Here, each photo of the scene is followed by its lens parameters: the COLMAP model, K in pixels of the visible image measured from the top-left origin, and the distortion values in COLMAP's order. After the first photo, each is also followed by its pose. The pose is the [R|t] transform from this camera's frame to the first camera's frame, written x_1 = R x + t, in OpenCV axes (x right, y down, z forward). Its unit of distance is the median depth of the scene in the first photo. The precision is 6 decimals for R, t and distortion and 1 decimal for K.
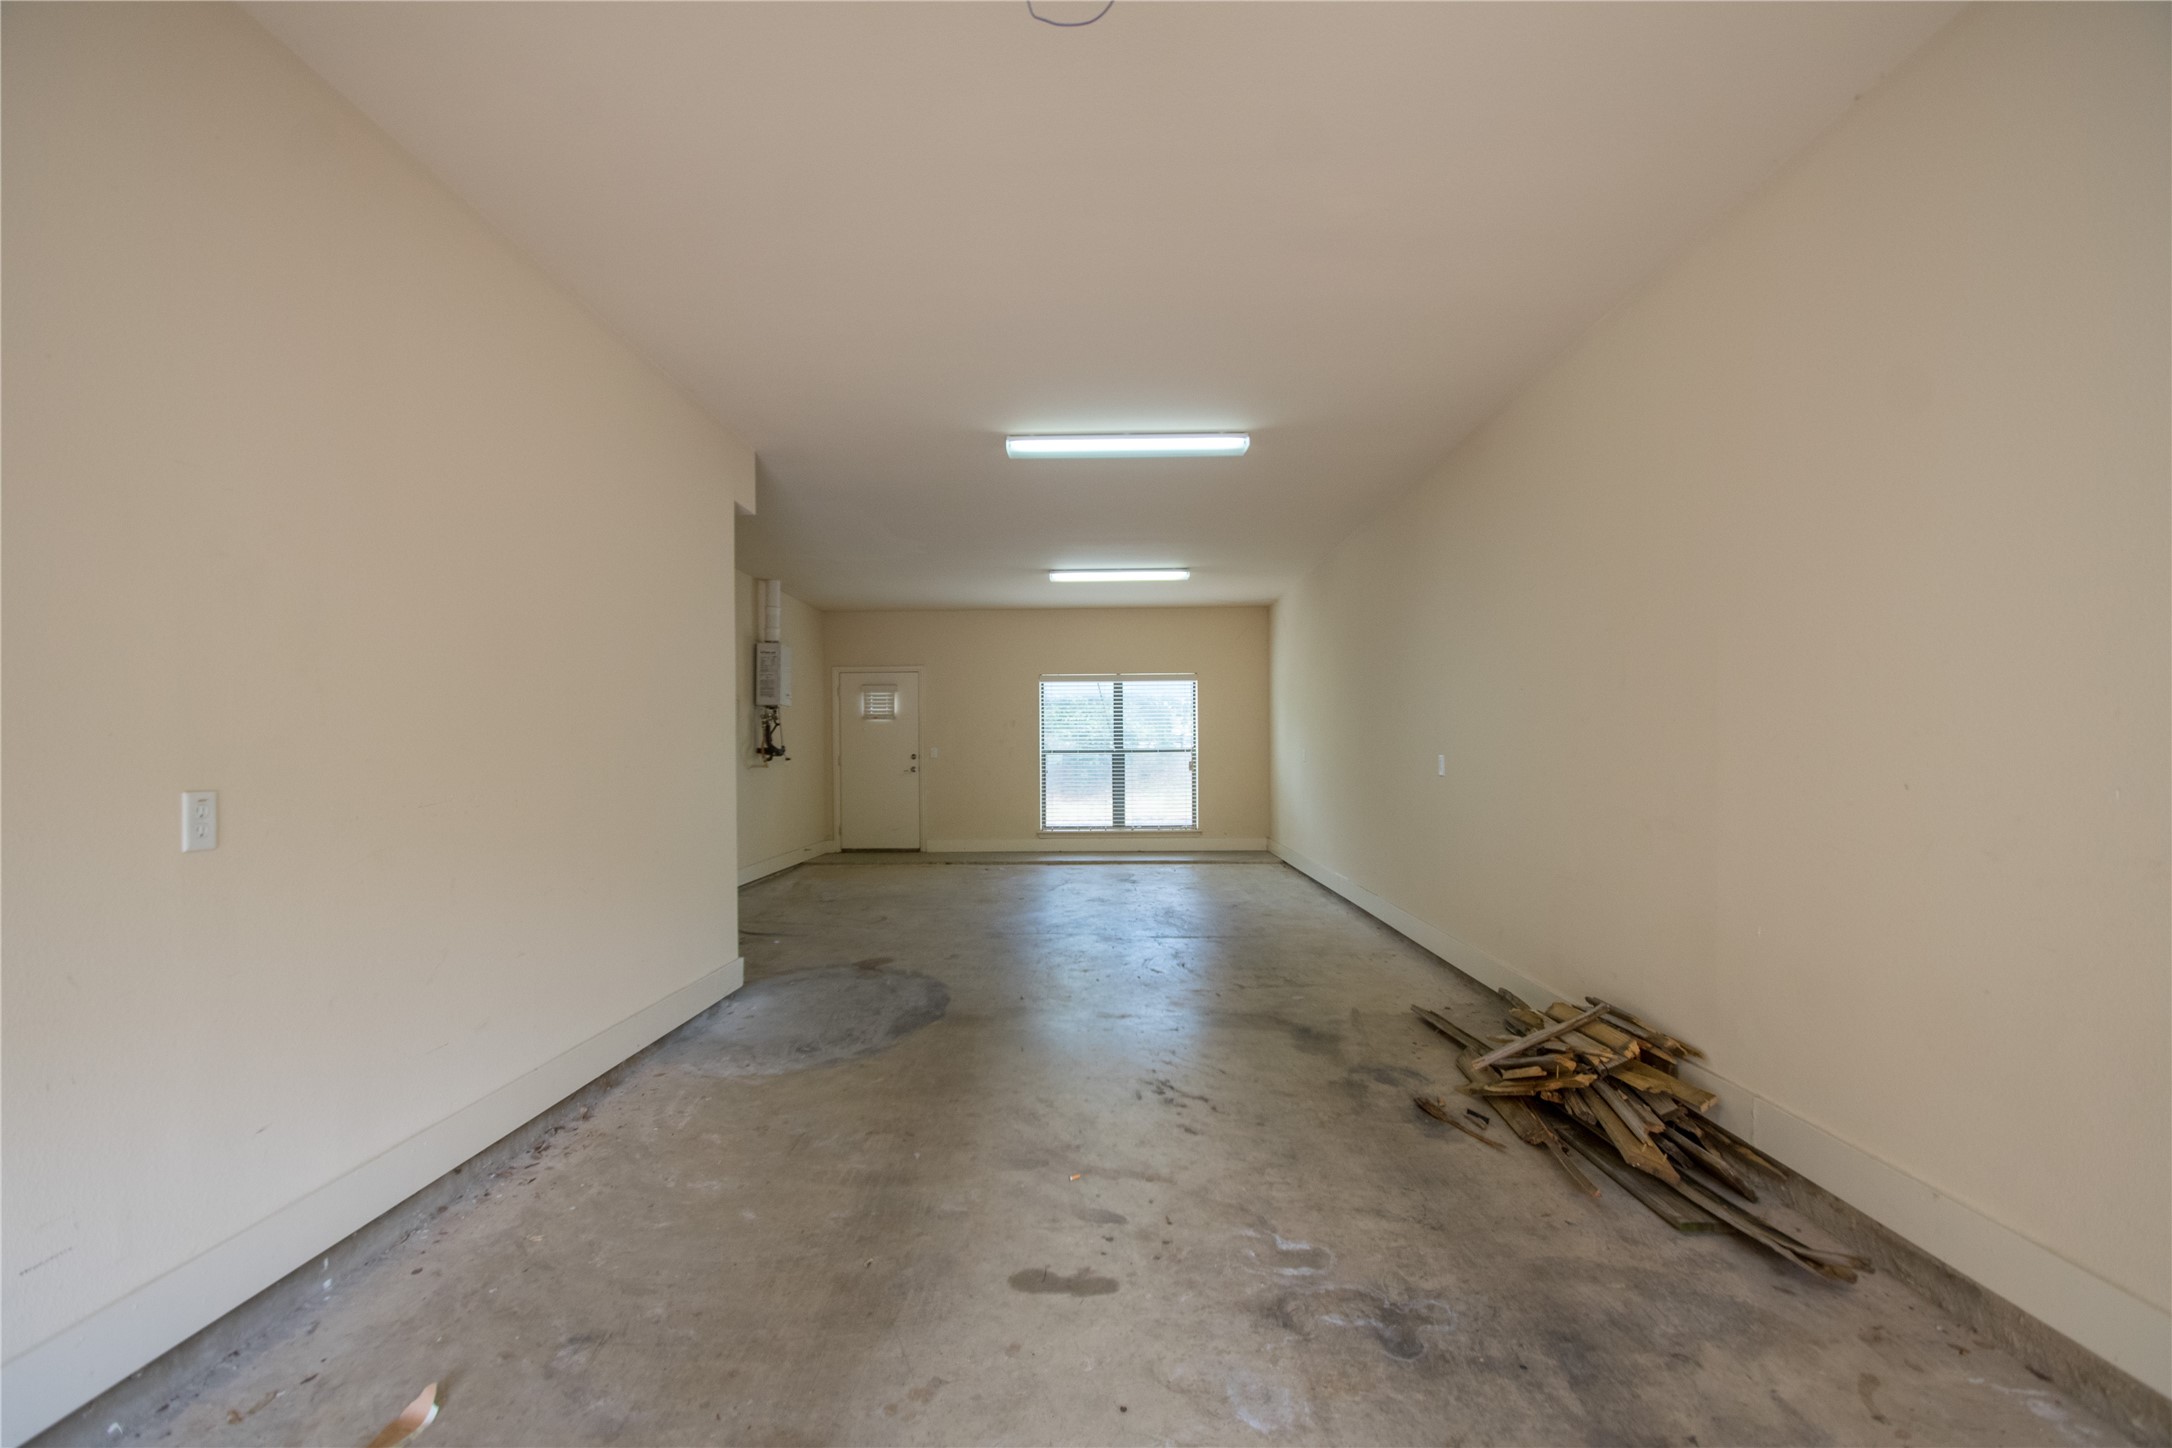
lens RADIAL K [[961.7, 0, 1056.5], [0, 961.7, 750.3], [0, 0, 1]] dist [0.018357, -0.019111]
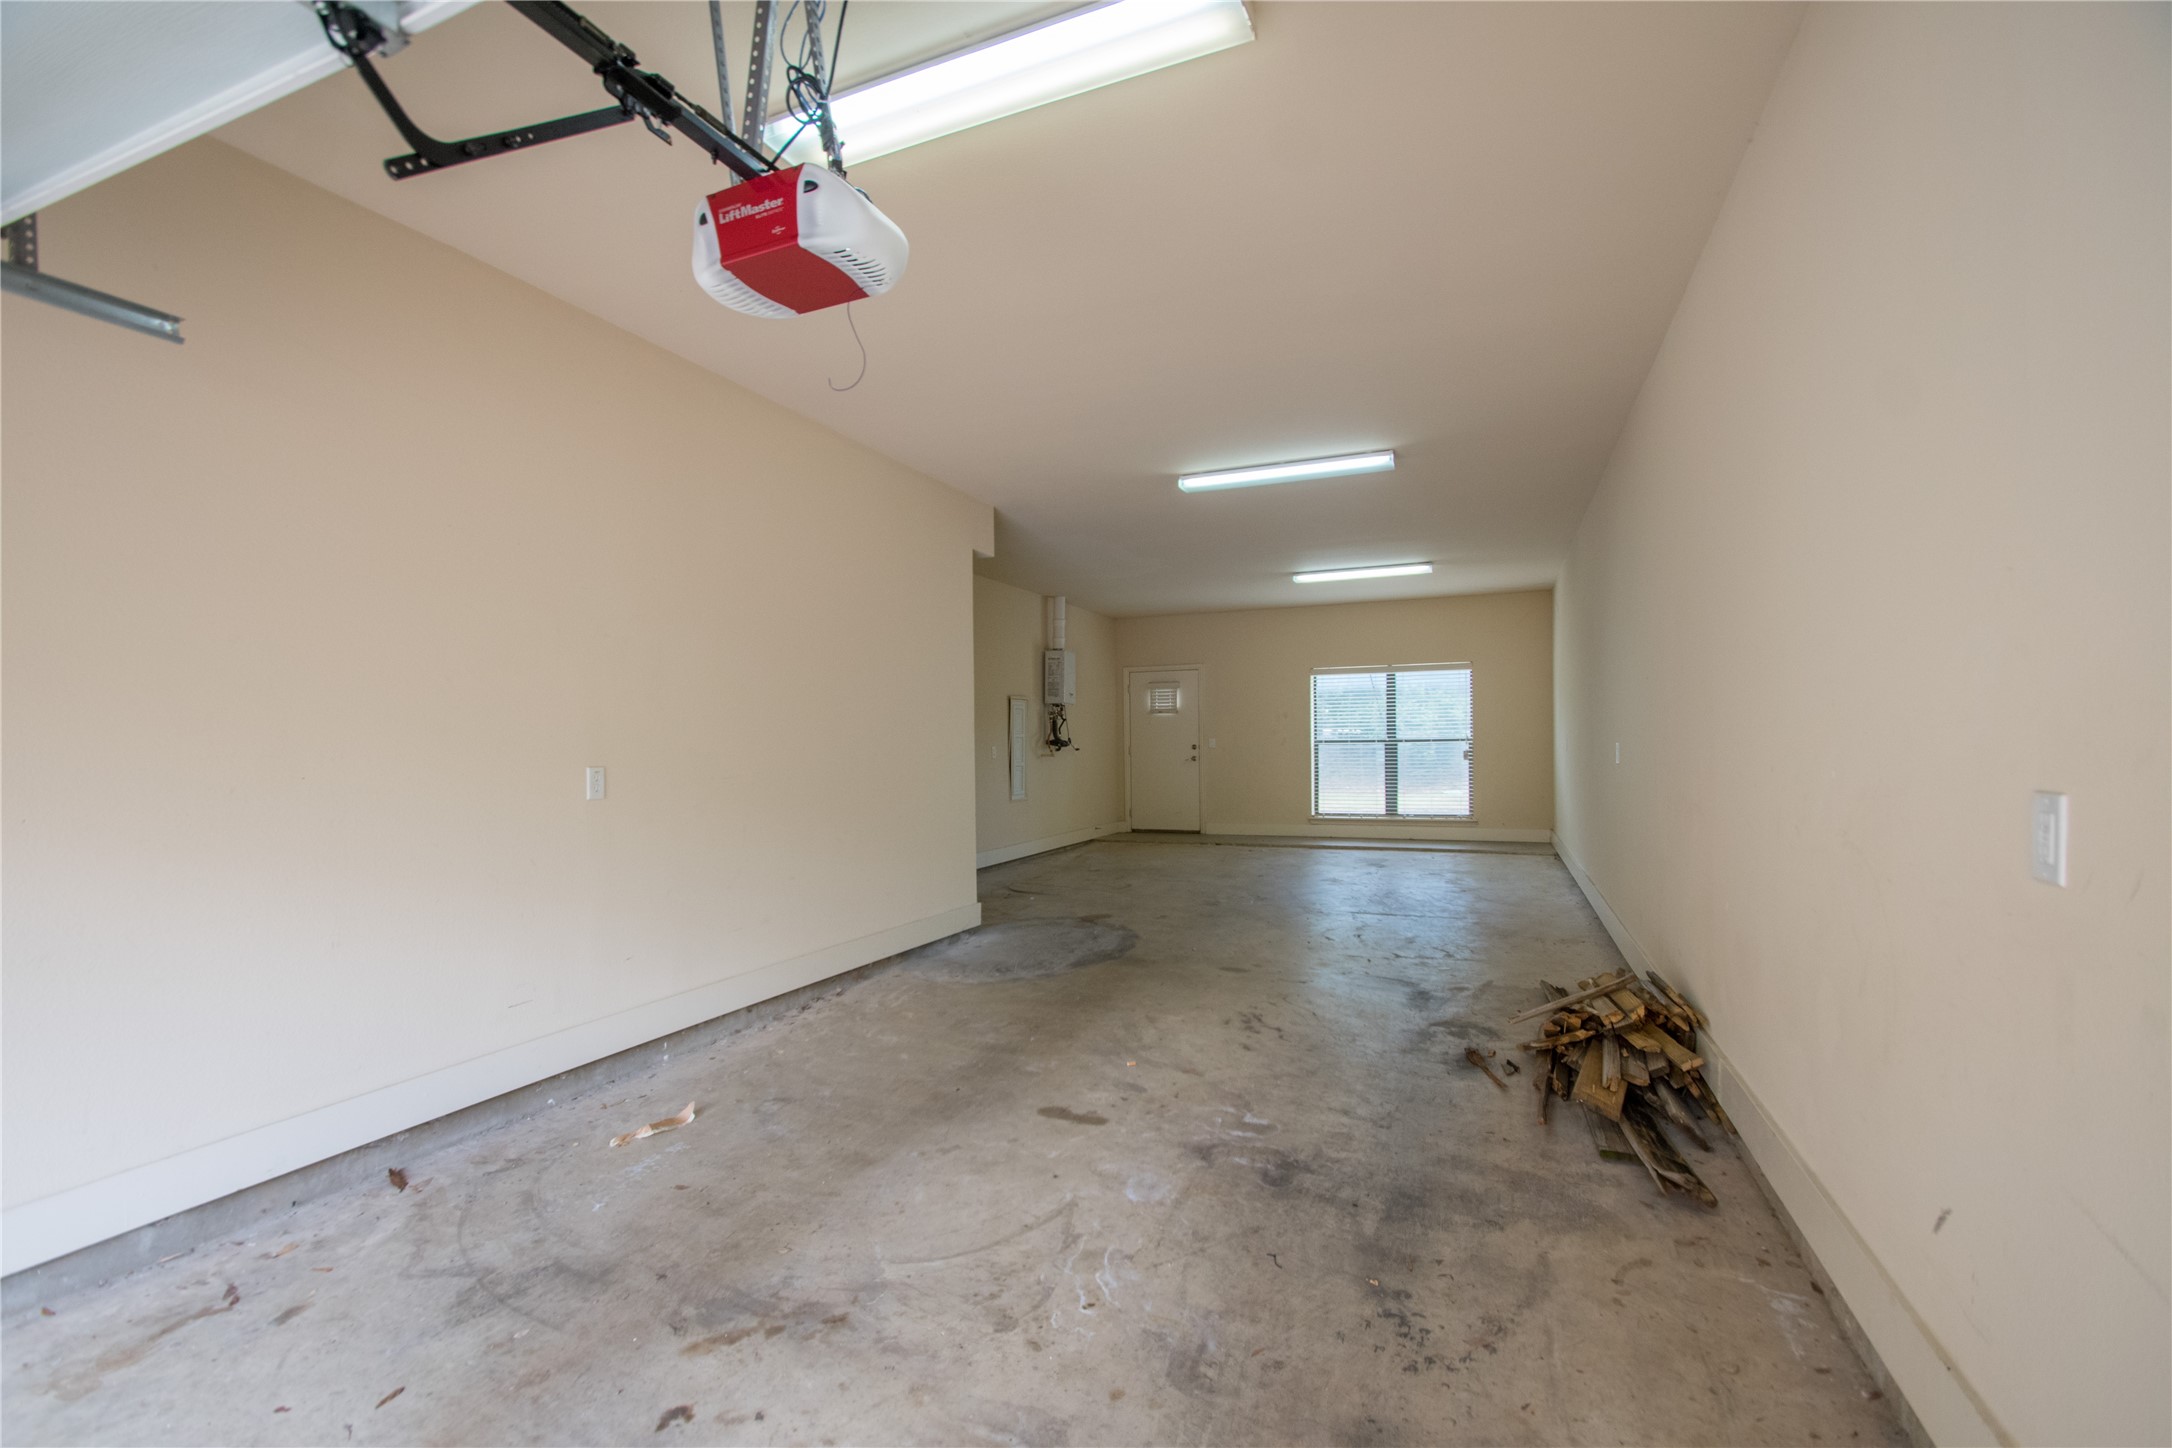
lens RADIAL K [[969.0, 0, 1077.1], [0, 969.0, 750.6], [0, 0, 1]] dist [0.015482, -0.018540]
pose [[0.932246, -0.002078, -0.361819, 0.365044], [0.005784, 0.999941, 0.009159, -0.000110], [0.361779, -0.010631, 0.932203, -0.224624]]
